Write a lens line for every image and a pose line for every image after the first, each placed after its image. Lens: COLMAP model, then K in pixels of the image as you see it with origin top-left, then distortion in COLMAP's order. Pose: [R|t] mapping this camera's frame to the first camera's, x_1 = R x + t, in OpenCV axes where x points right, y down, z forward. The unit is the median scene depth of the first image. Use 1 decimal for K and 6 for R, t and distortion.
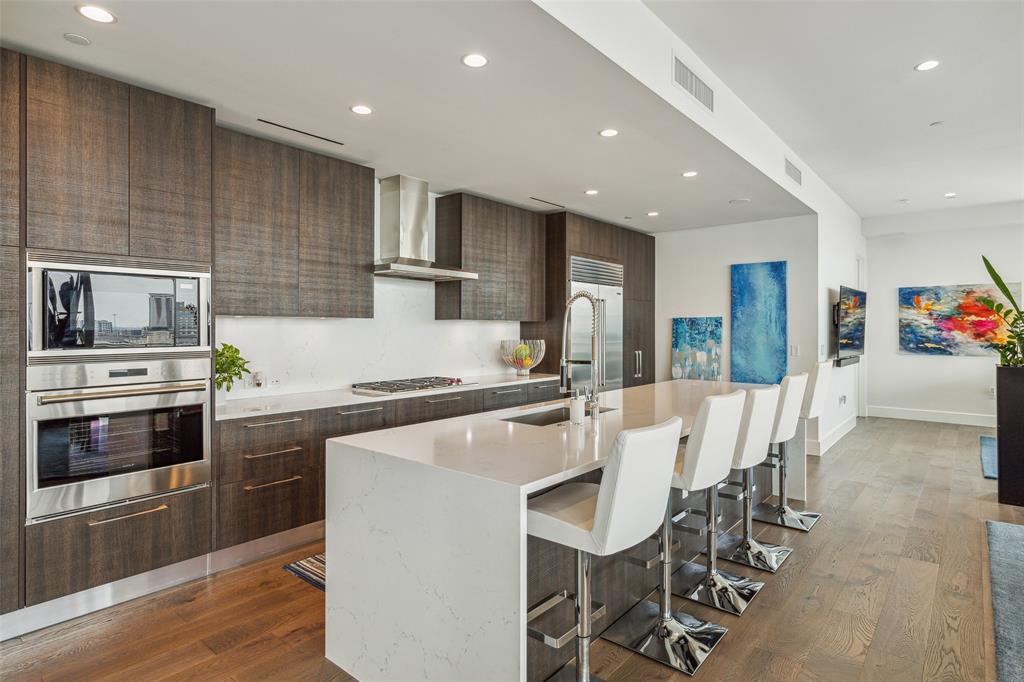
lens RADIAL K [[555.5, 0, 514.6], [0, 555.5, 325.8], [0, 0, 1]] dist [0.001306, 0.000021]
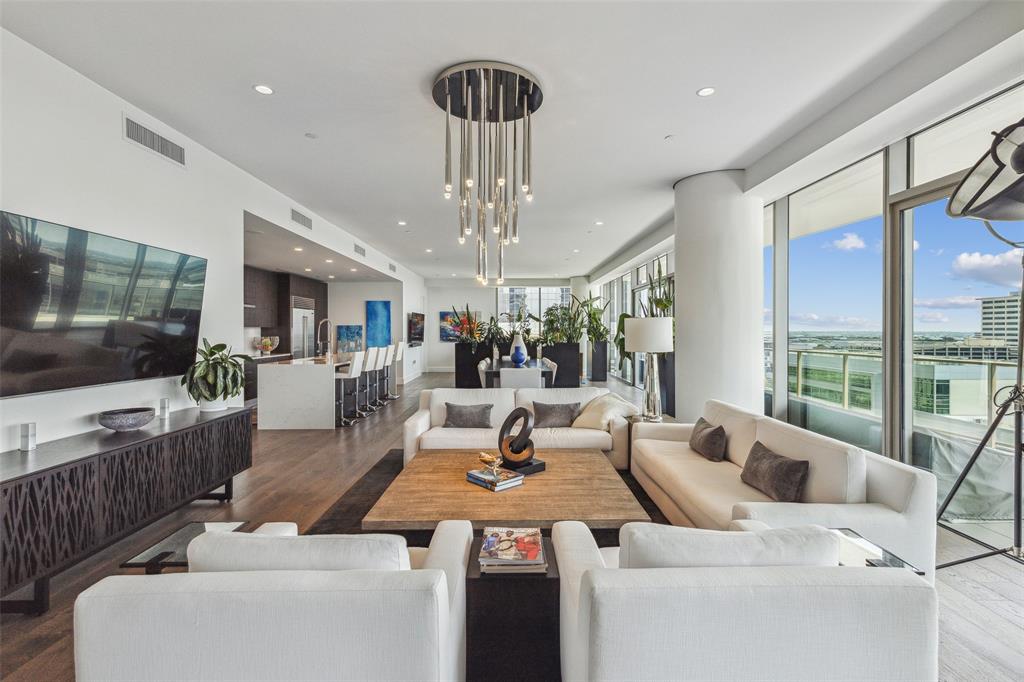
lens RADIAL K [[472.2, 0, 511.4], [0, 472.2, 333.0], [0, 0, 1]] dist [0.004156, 0.000671]
pose [[0.767192, -0.004389, 0.641402, -0.366637], [-0.002709, 0.999945, 0.010084, -0.006408], [-0.641412, -0.009474, 0.767138, -0.792105]]
